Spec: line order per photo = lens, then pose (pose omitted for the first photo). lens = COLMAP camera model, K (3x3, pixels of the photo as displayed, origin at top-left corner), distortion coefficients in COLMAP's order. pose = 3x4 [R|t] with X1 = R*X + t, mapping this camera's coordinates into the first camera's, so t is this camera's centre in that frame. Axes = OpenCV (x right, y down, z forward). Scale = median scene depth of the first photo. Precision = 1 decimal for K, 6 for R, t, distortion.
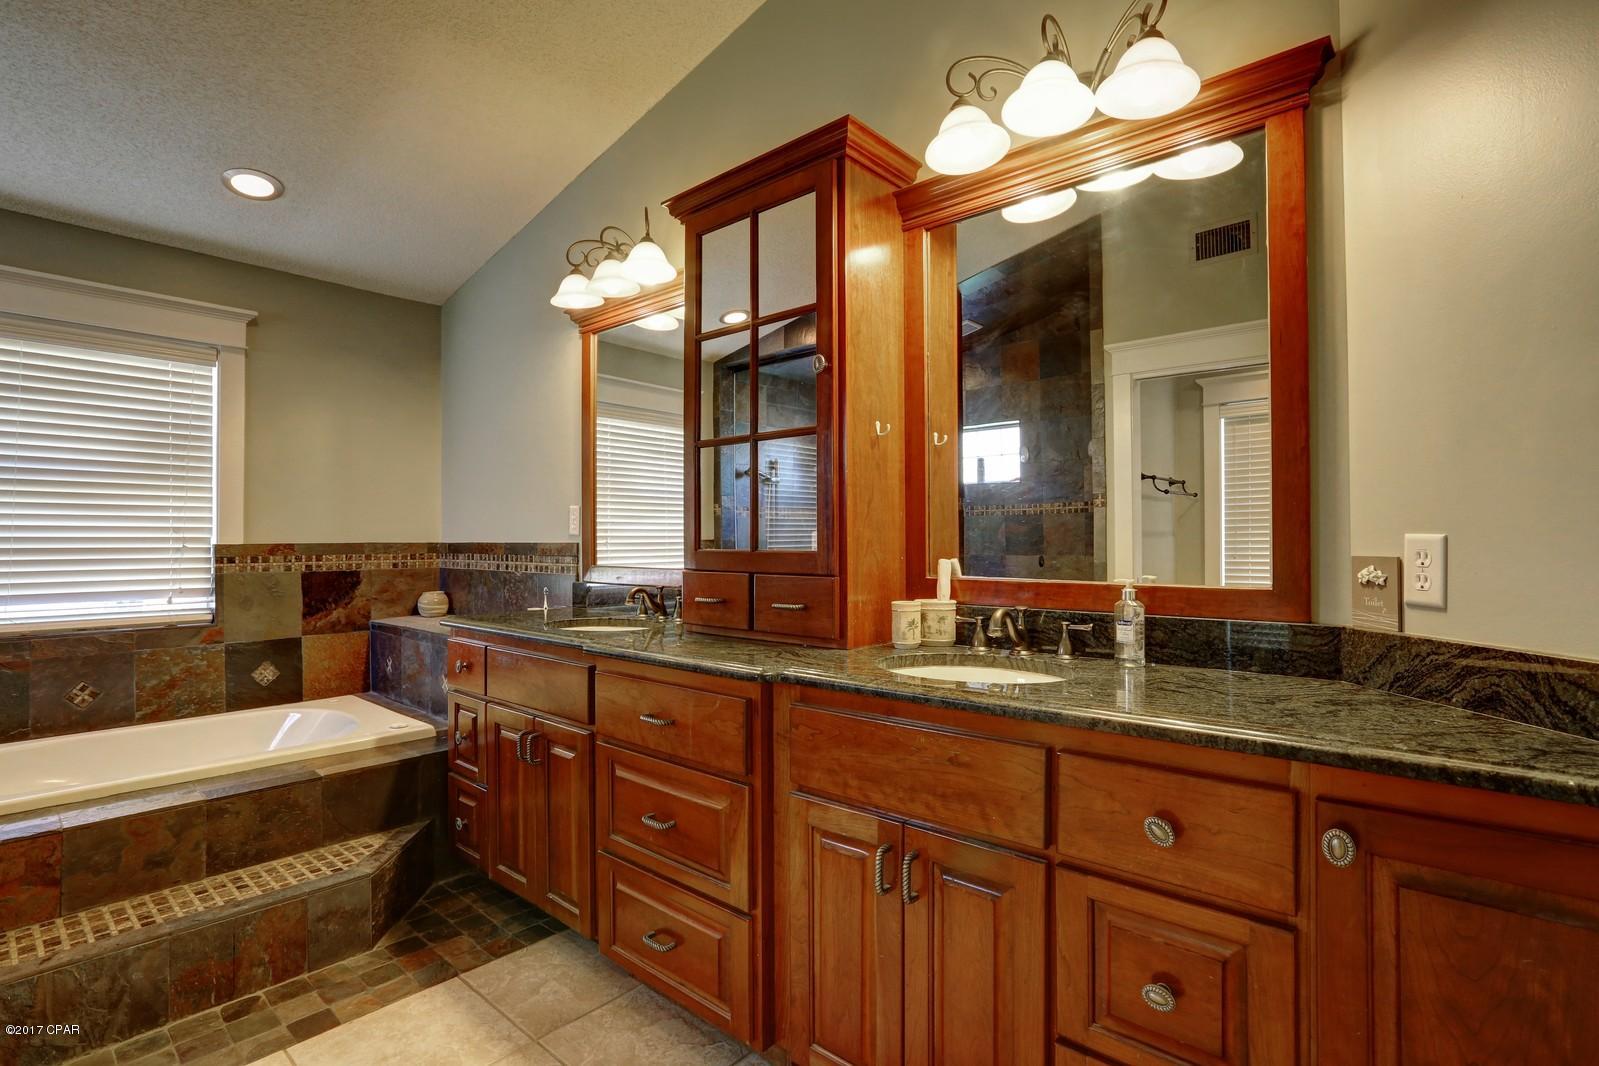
lens RADIAL K [[760.7, 0, 795.5], [0, 760.7, 523.1], [0, 0, 1]] dist [-0.055194, 0.020250]
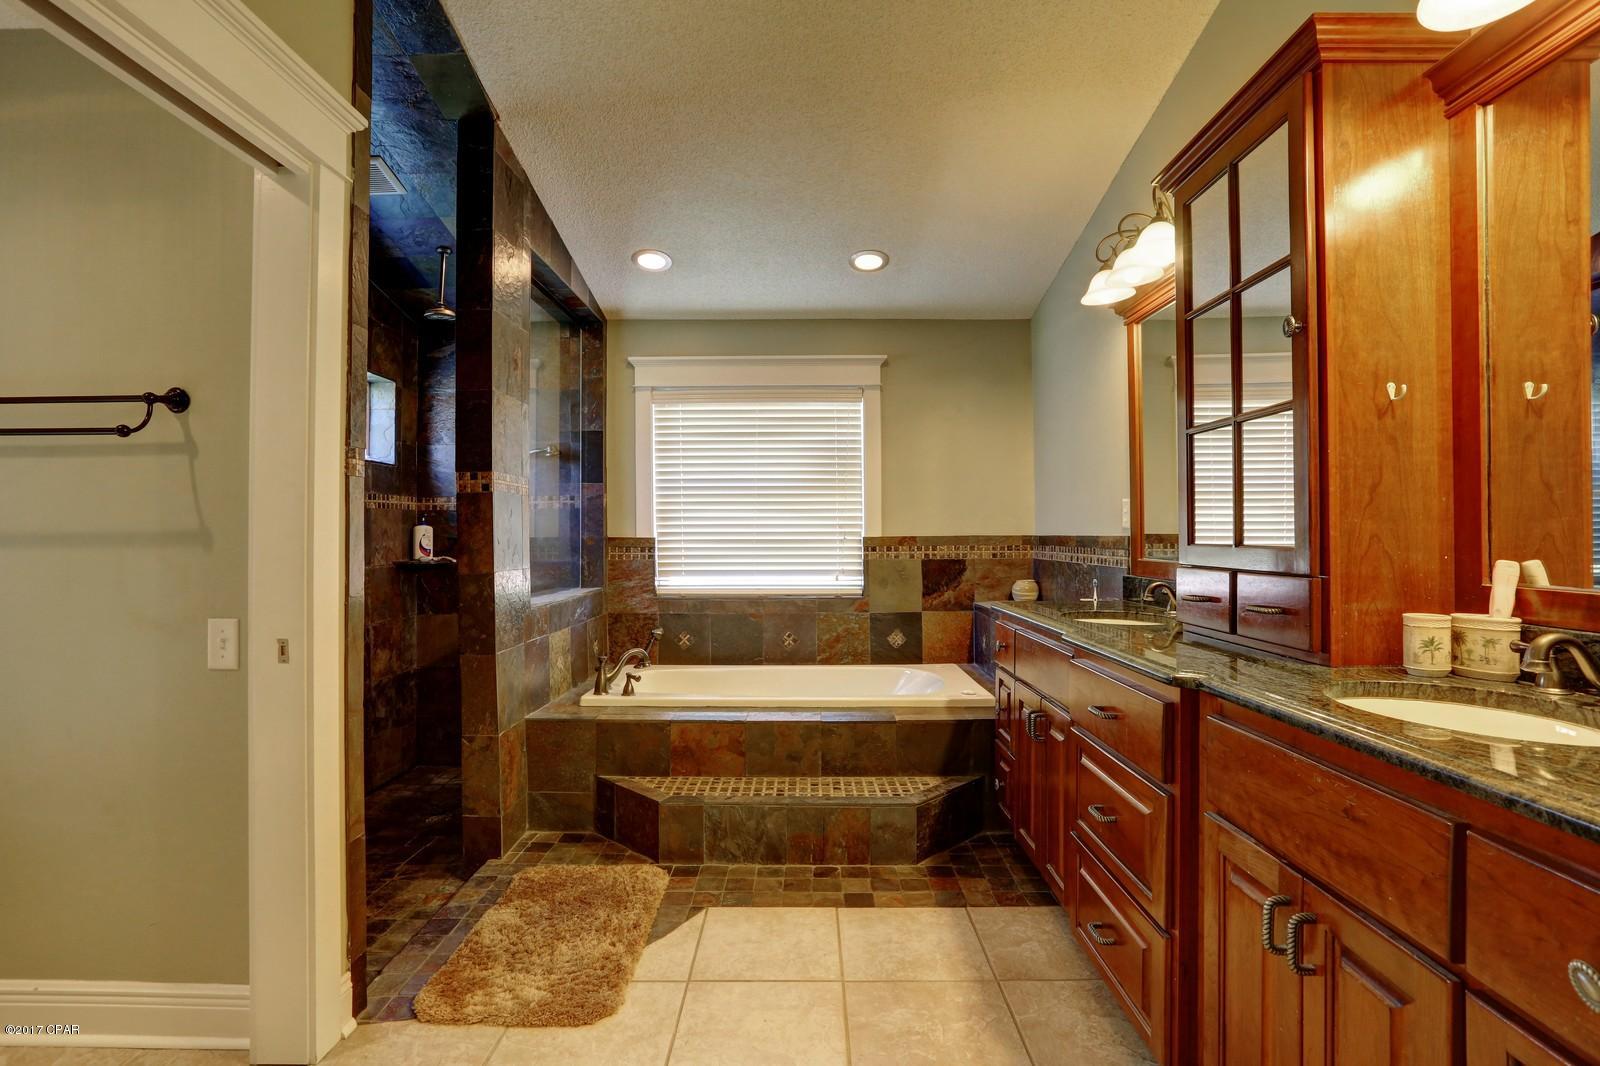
lens RADIAL K [[761.2, 0, 796.0], [0, 761.2, 523.1], [0, 0, 1]] dist [-0.055194, 0.020250]
pose [[0.654419, -0.010951, -0.756053, 0.263600], [0.019353, 0.999810, 0.002269, -0.002287], [0.755884, -0.016117, 0.654507, 0.034456]]
